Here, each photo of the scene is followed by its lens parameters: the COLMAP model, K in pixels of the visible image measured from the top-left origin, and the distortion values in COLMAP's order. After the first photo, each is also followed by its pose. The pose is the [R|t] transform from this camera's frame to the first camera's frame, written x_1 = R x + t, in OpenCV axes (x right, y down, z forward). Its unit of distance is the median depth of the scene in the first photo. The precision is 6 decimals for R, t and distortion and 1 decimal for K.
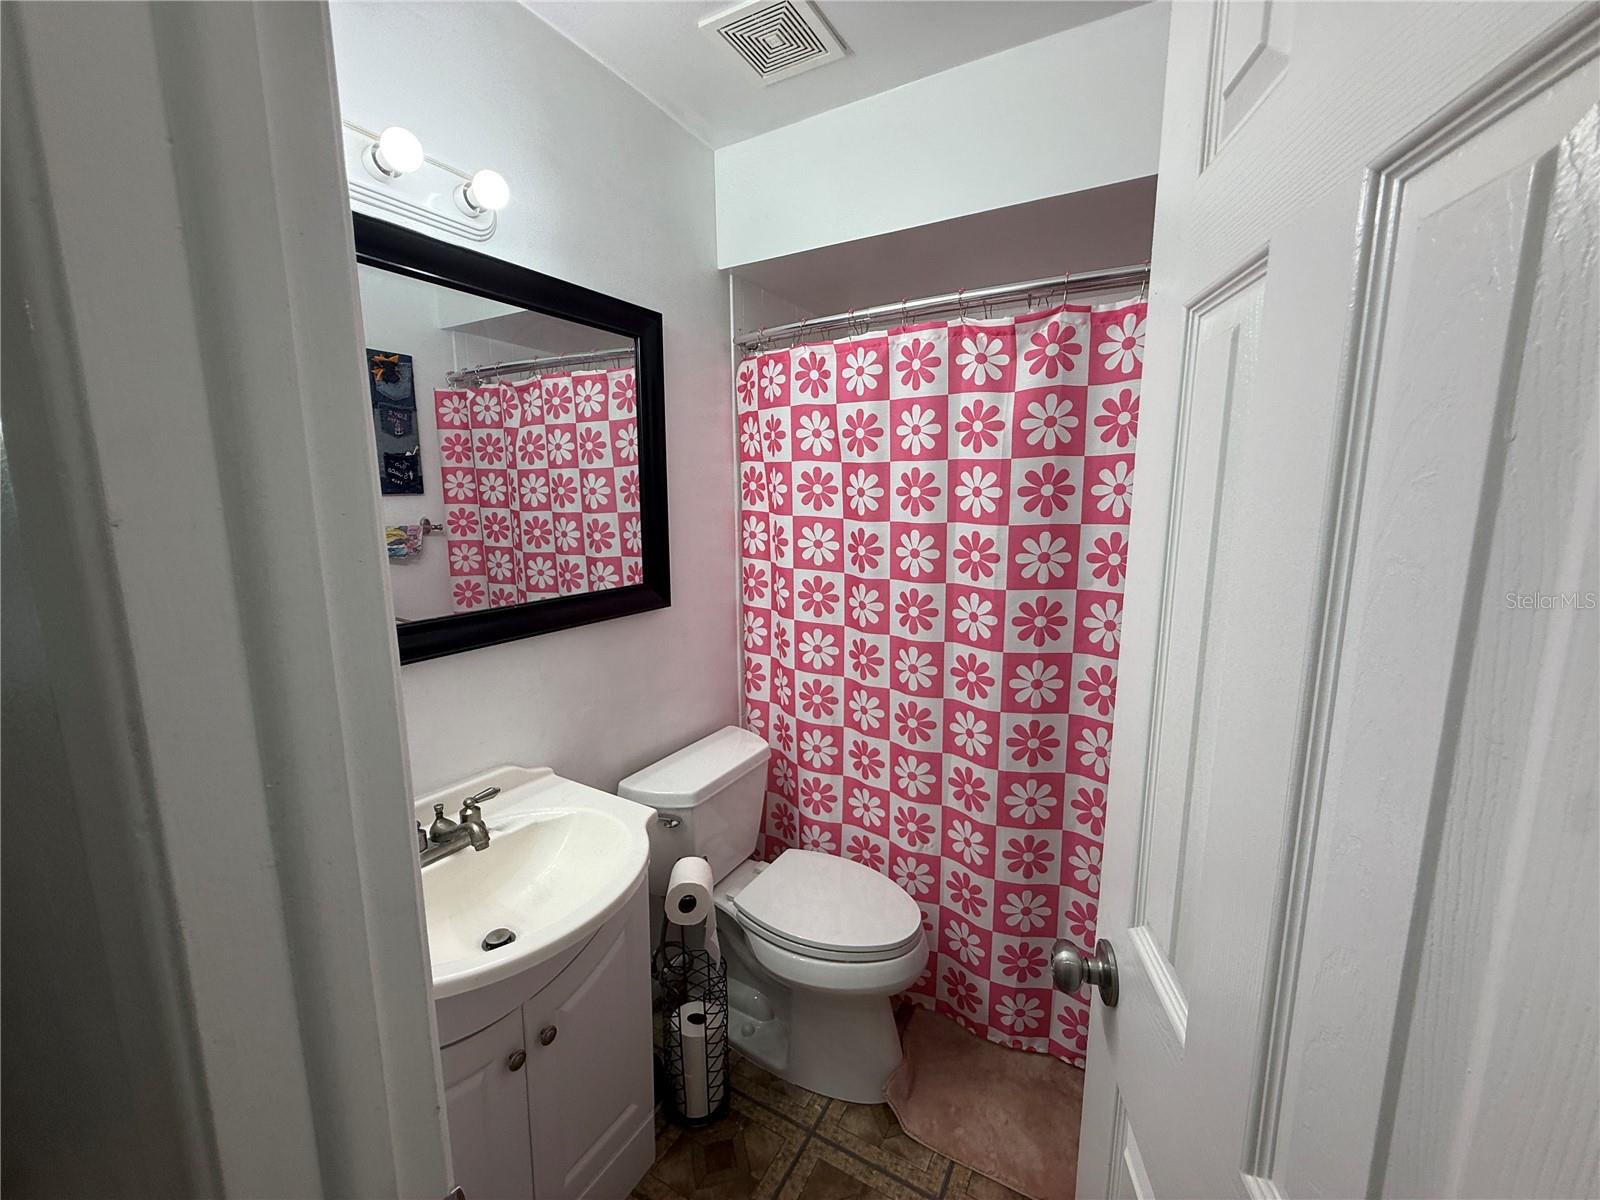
lens RADIAL K [[642.0, 0, 801.3], [0, 642.0, 596.4], [0, 0, 1]] dist [0.004115, 0.000173]
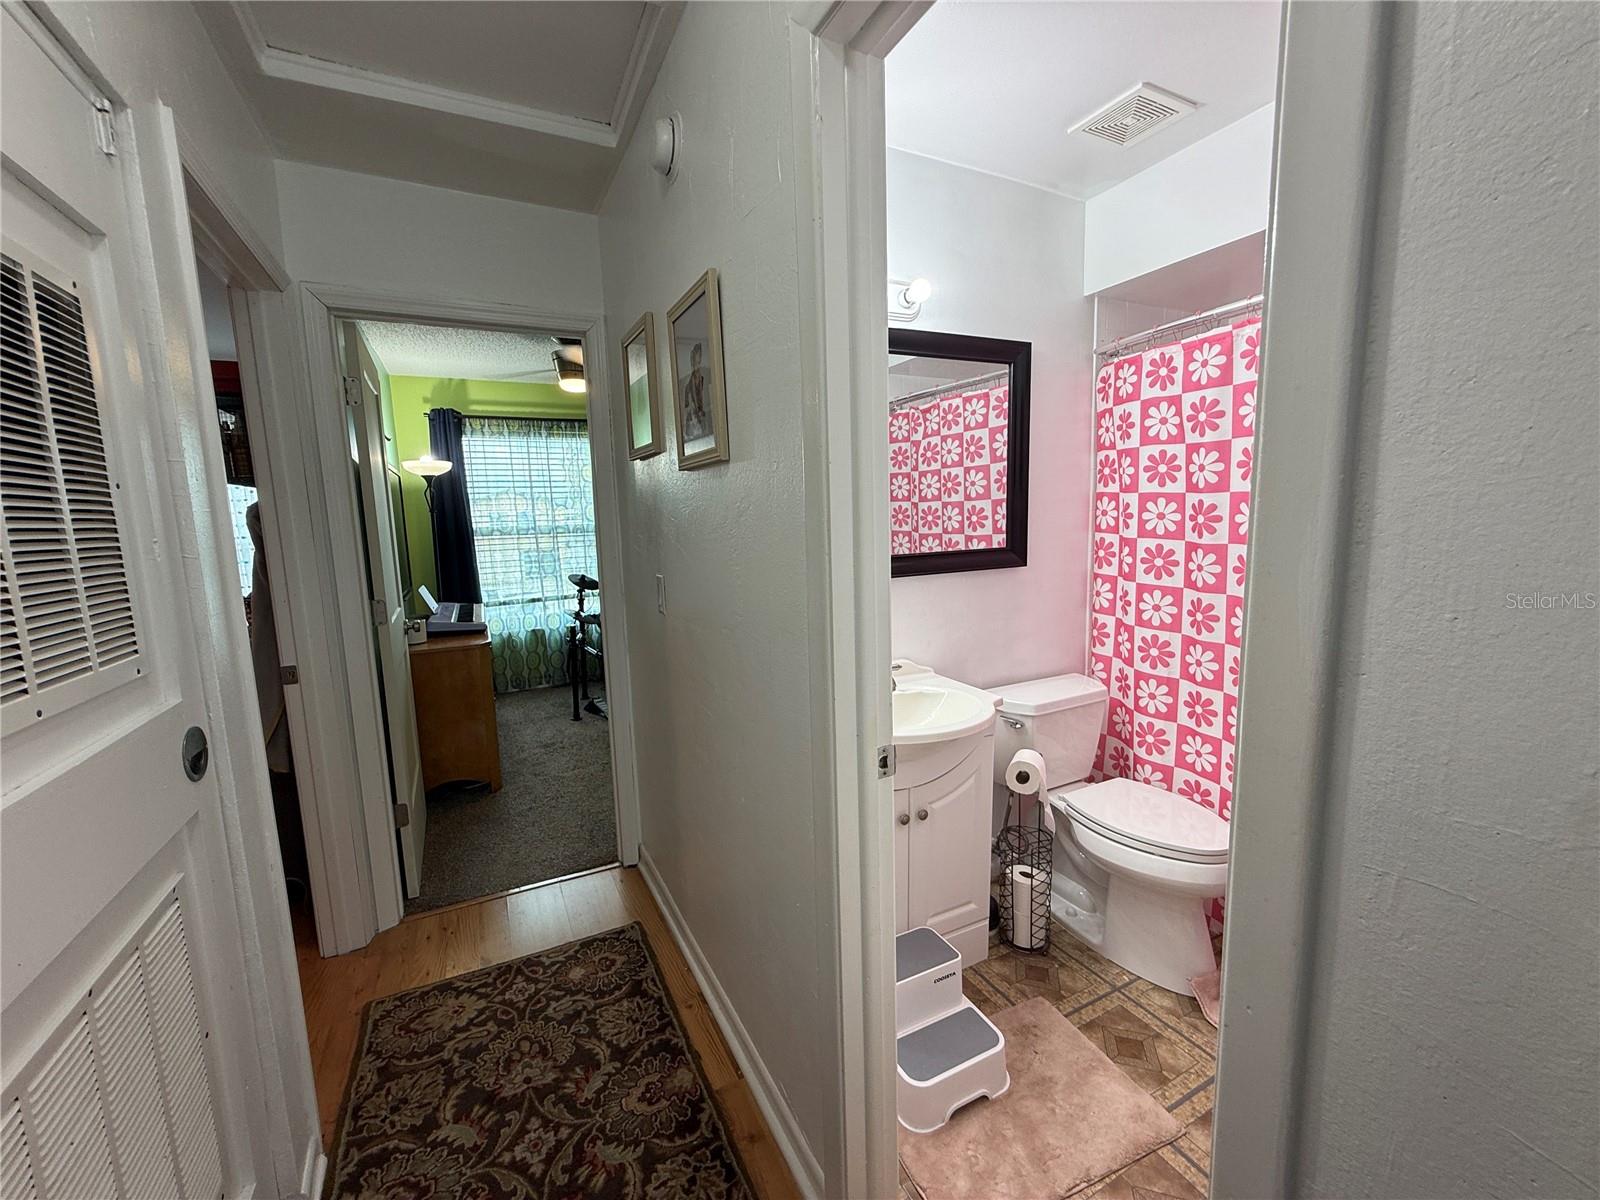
lens RADIAL K [[642.8, 0, 796.9], [0, 642.8, 597.4], [0, 0, 1]] dist [-0.002400, 0.000070]
pose [[0.835831, 0.049497, -0.546751, 0.112912], [-0.058847, 0.998267, 0.000412, 0.098828], [0.545823, 0.031830, 0.837295, -0.311537]]
